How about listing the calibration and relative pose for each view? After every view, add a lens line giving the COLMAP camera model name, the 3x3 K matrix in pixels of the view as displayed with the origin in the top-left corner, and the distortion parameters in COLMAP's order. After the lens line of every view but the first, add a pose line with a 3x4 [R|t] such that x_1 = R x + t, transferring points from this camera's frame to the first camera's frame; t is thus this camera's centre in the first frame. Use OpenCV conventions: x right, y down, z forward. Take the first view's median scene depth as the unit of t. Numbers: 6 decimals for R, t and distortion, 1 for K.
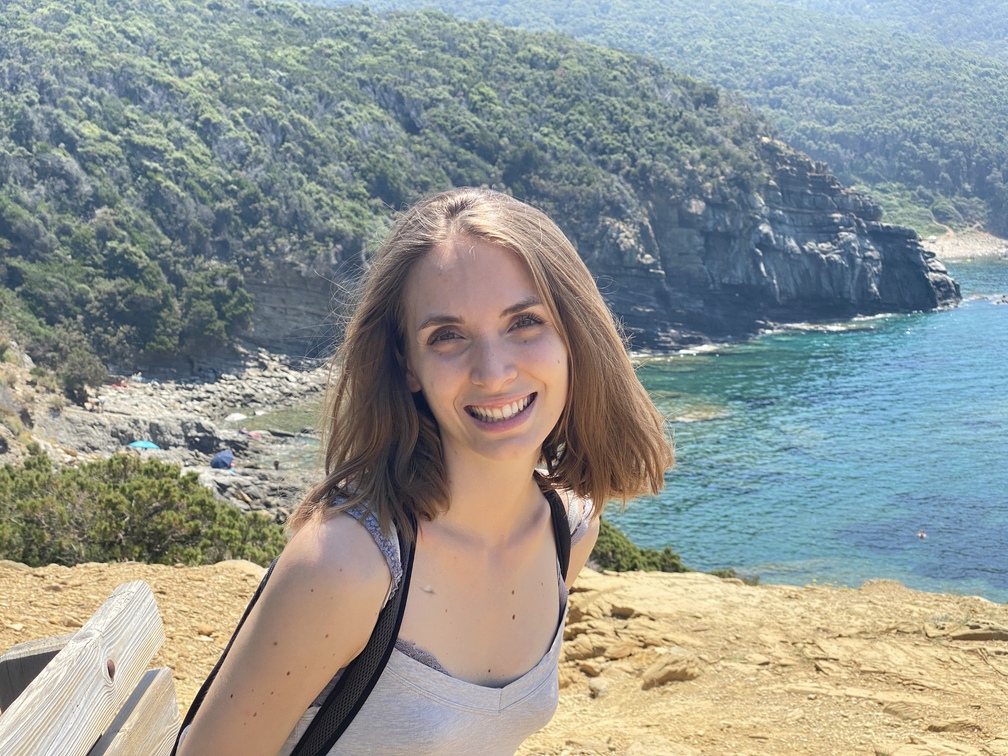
lens RADIAL K [[1520.1, 0, 515.4], [0, 1520.1, 379.1], [0, 0, 1]] dist [0.110247, -0.075848]
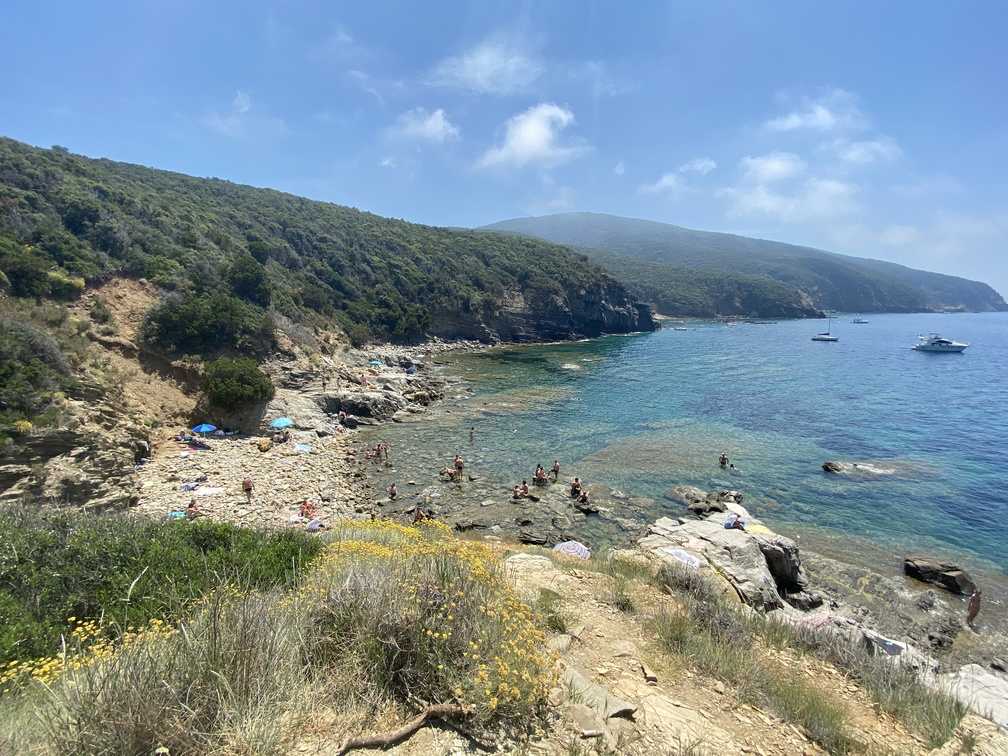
lens RADIAL K [[406.0, 0, 504.0], [0, 406.0, 378.0], [0, 0, 1]] dist [0.001106, 0.000017]
pose [[0.999760, 0.014367, -0.016523, -0.021383], [-0.013586, 0.998828, 0.046459, 0.020691], [0.017171, -0.046223, 0.998784, 0.226411]]
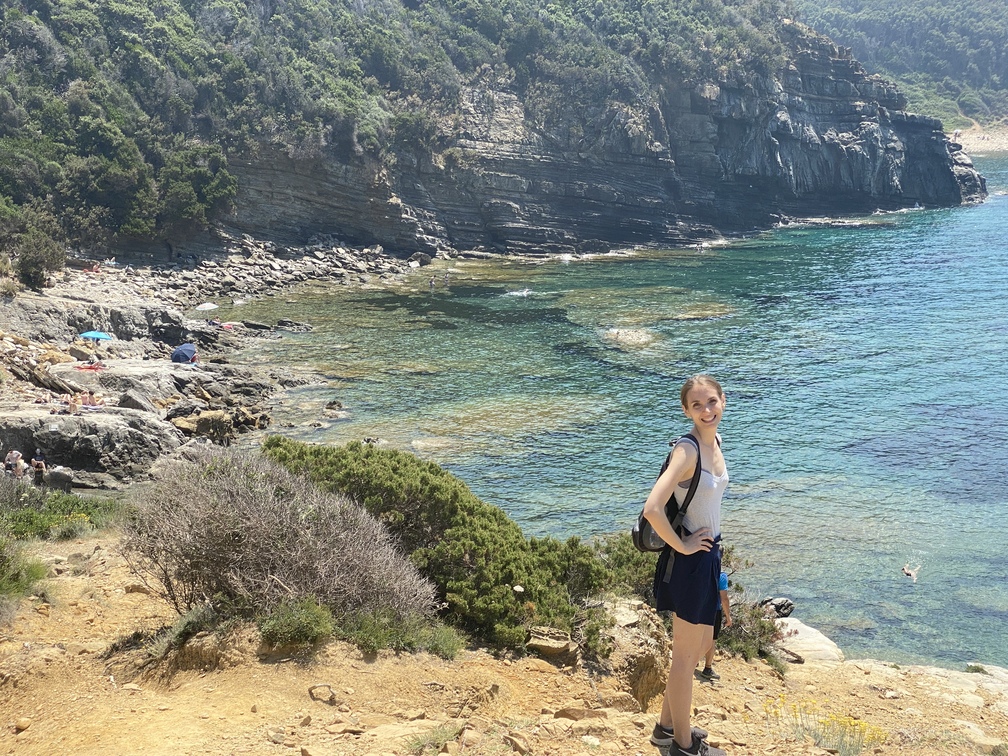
lens RADIAL K [[1501.5, 0, 504.0], [0, 1501.5, 378.0], [0, 0, 1]] dist [0.179785, -0.503831]
pose [[0.999677, 0.018671, -0.017252, 0.011494], [-0.017401, 0.997322, 0.071039, -0.000321], [0.018532, -0.070716, 0.997324, 0.054720]]
